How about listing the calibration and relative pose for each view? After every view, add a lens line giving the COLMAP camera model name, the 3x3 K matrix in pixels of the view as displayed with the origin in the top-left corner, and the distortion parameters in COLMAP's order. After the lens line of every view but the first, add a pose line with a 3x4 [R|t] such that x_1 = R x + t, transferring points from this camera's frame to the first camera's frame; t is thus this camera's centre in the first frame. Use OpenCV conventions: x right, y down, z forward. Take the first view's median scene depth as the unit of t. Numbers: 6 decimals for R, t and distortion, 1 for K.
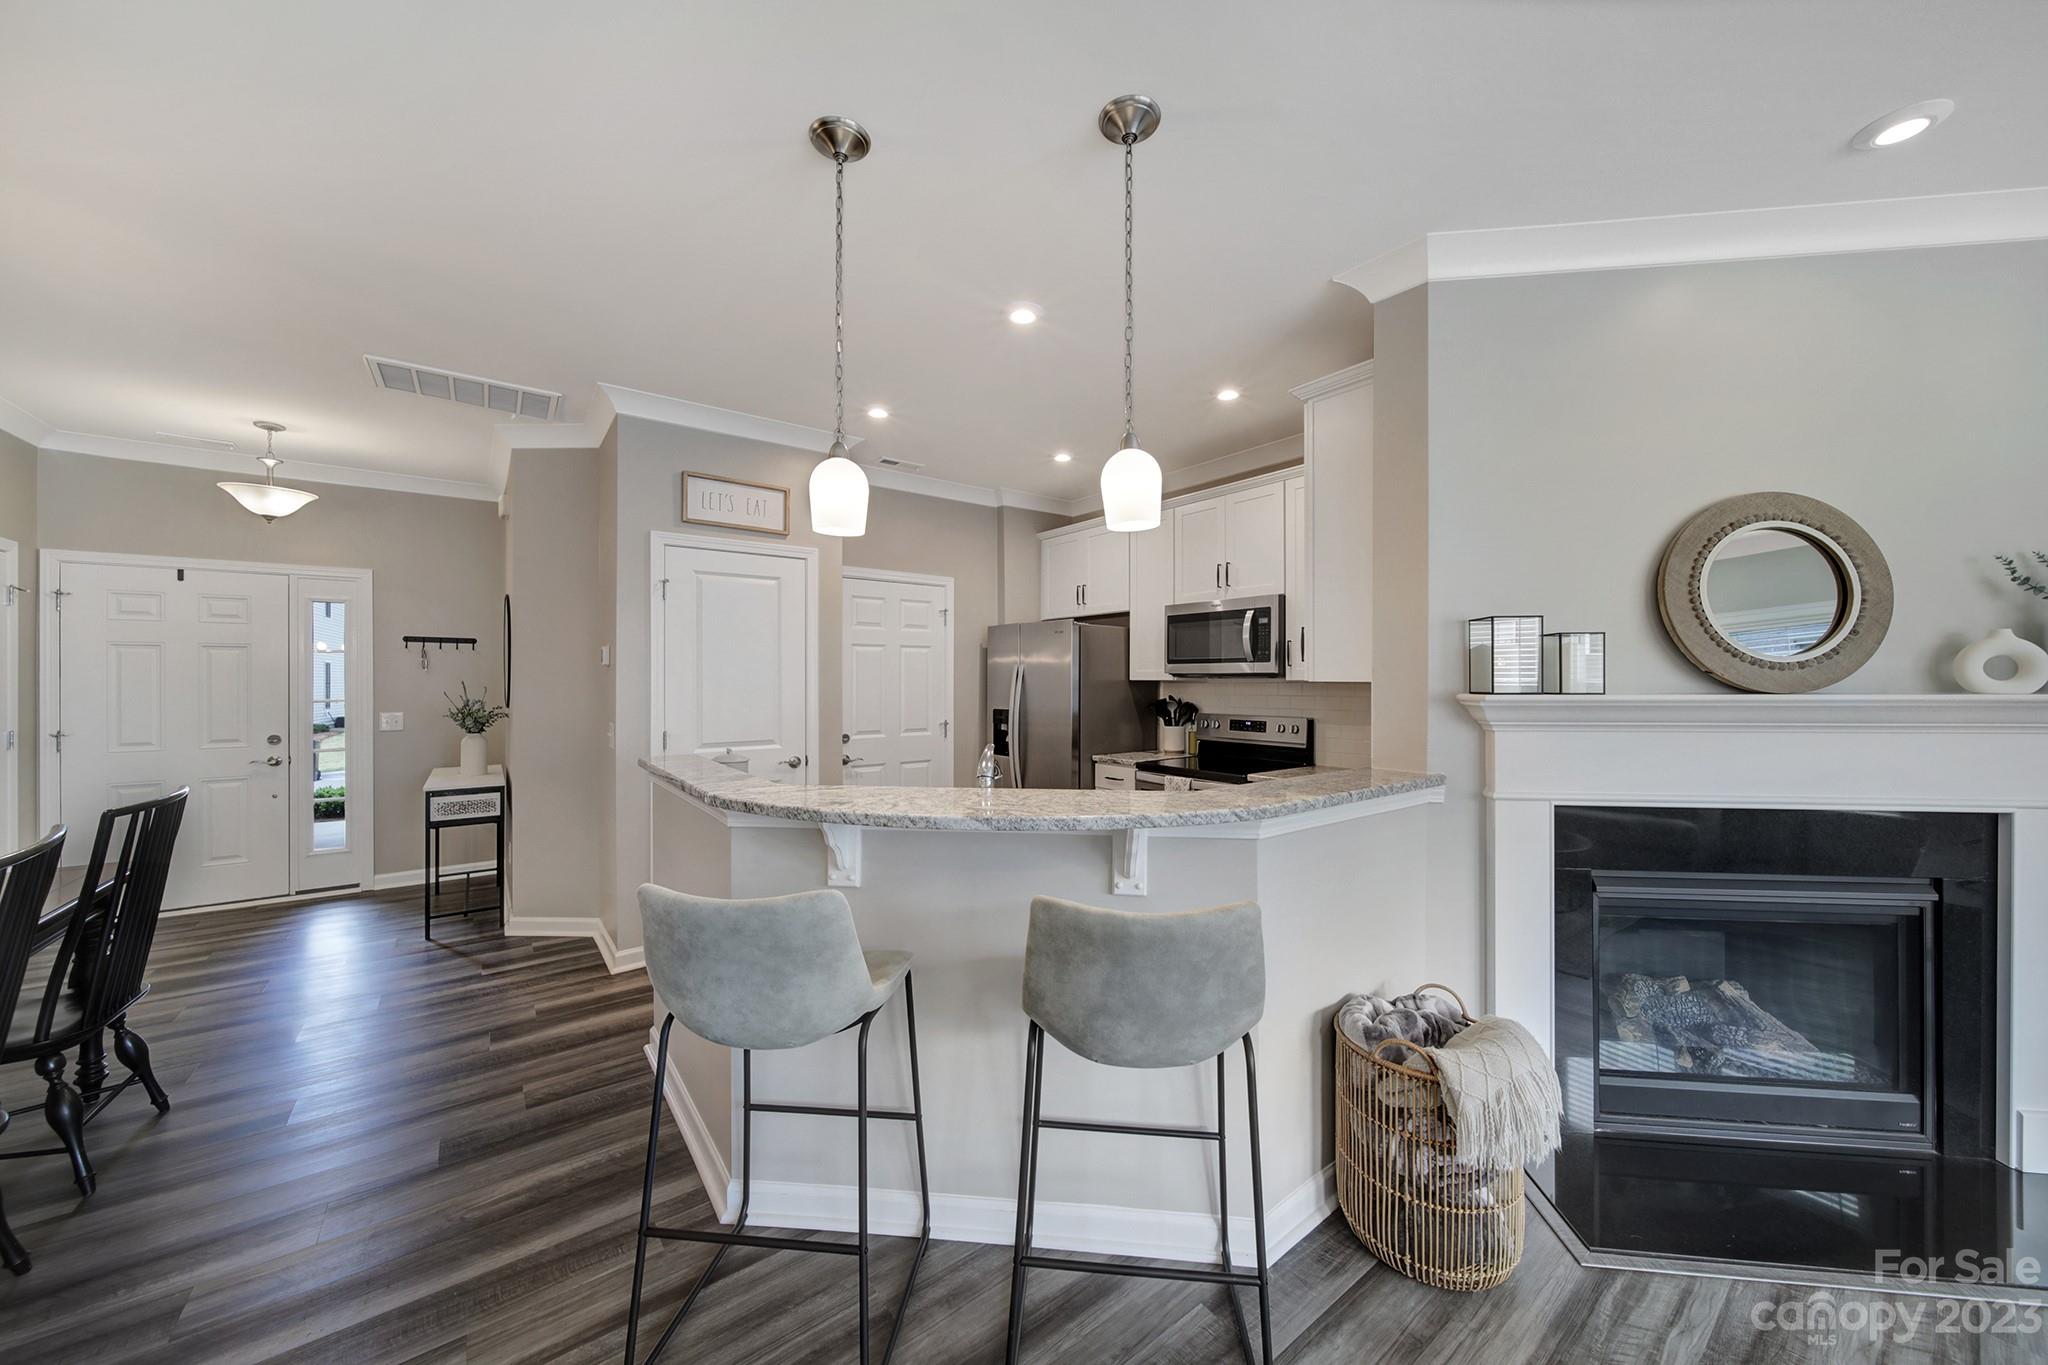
lens RADIAL K [[725.1, 0, 1026.4], [0, 725.1, 672.3], [0, 0, 1]] dist [-0.000107, -0.002286]
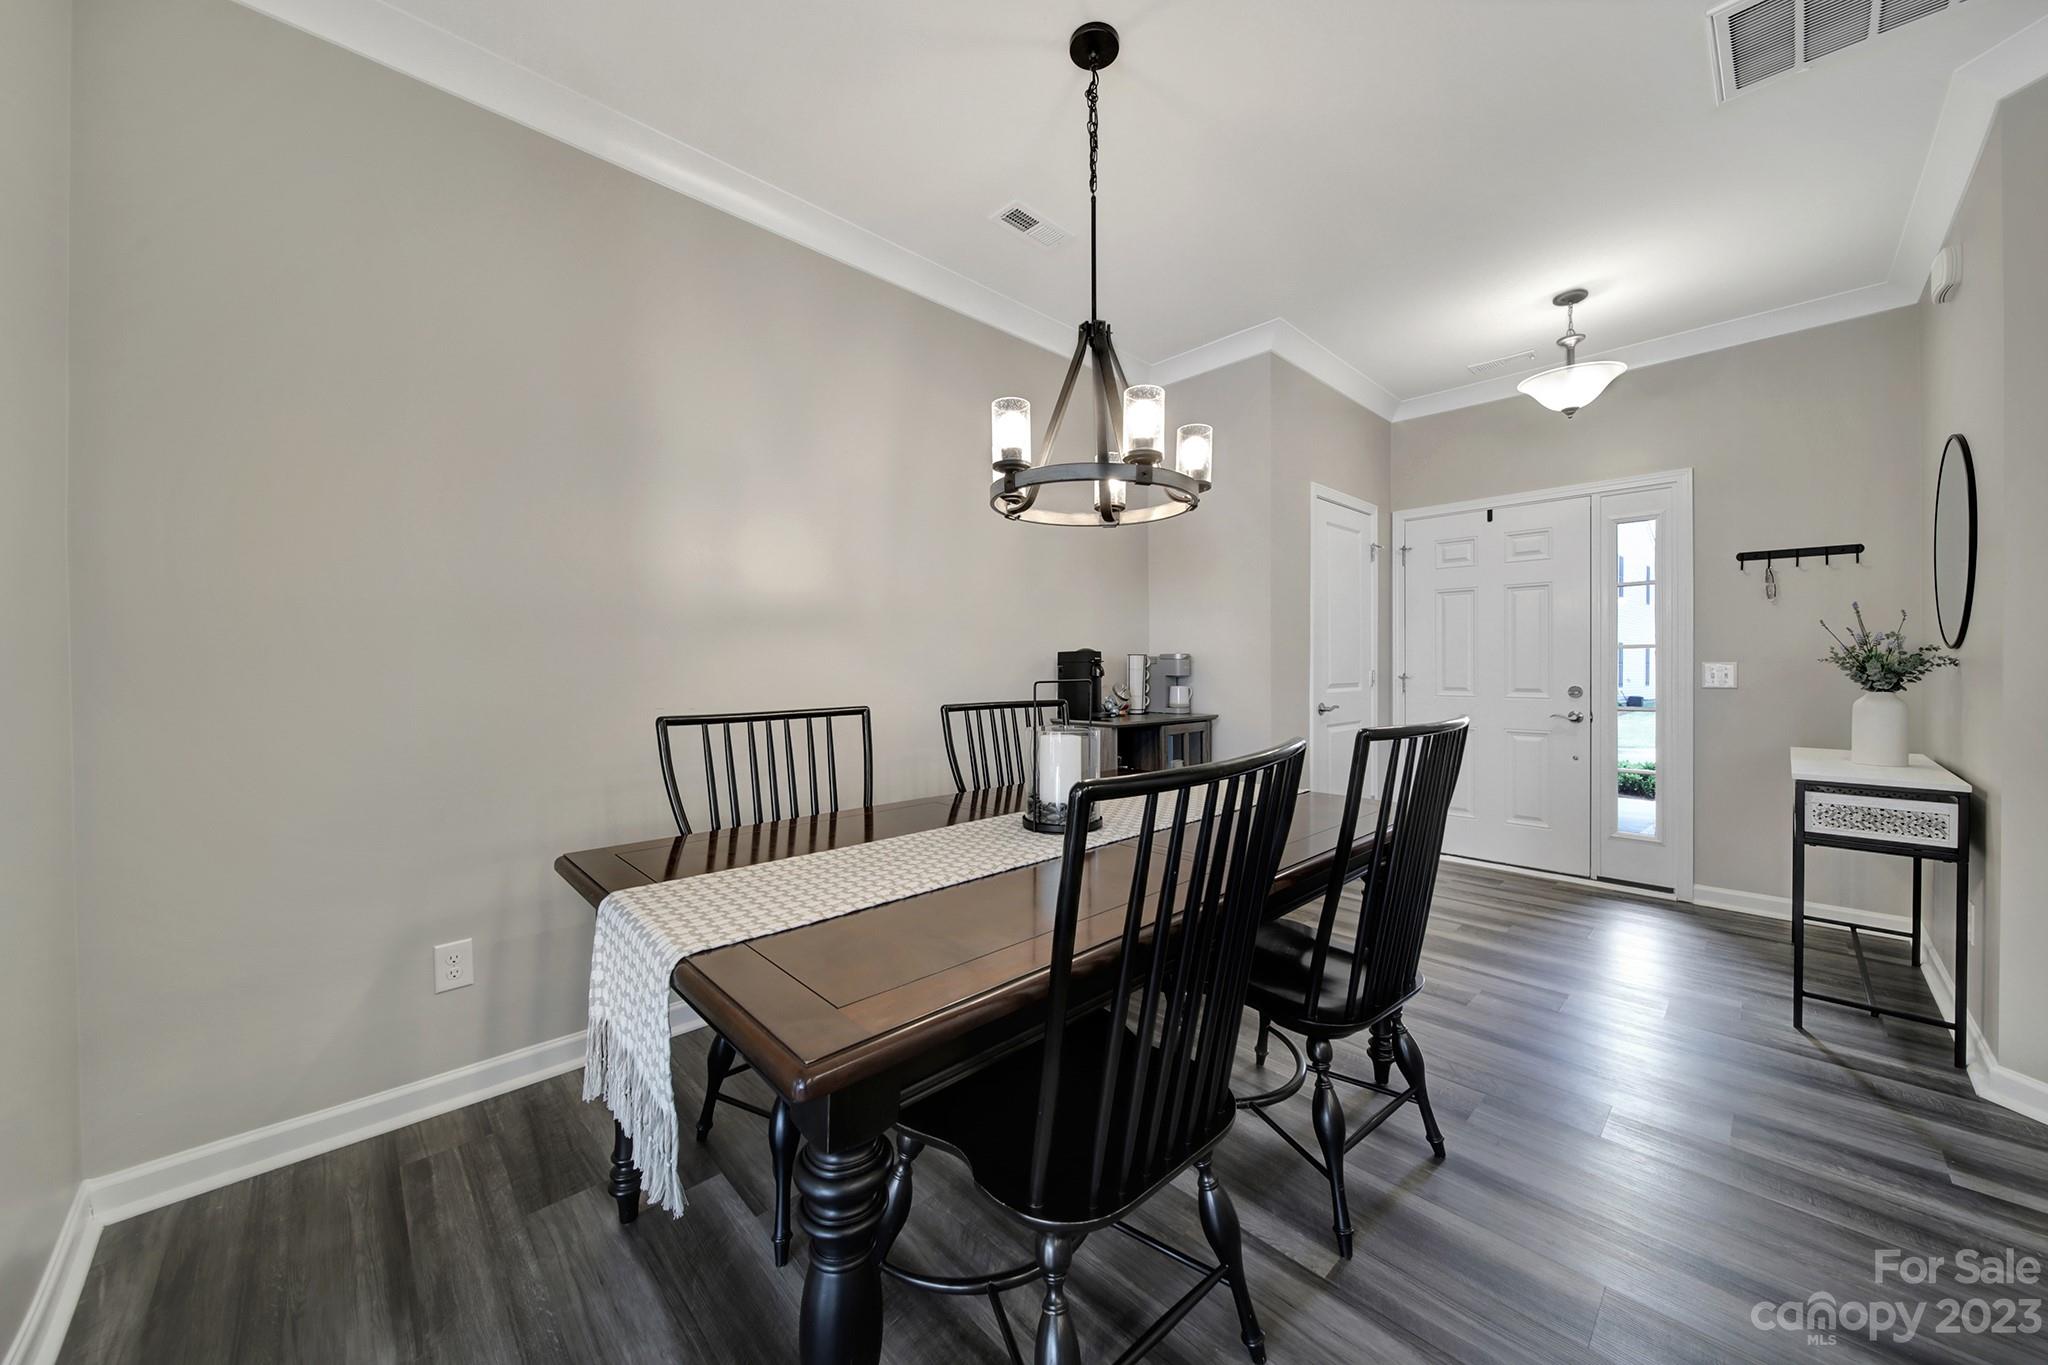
lens RADIAL K [[725.1, 0, 1026.4], [0, 725.1, 672.3], [0, 0, 1]] dist [-0.000107, -0.002286]
pose [[0.118050, 0.012009, -0.992935, -0.288417], [0.008686, 0.999876, 0.013125, 0.057488], [0.992970, -0.010174, 0.117931, 0.275562]]
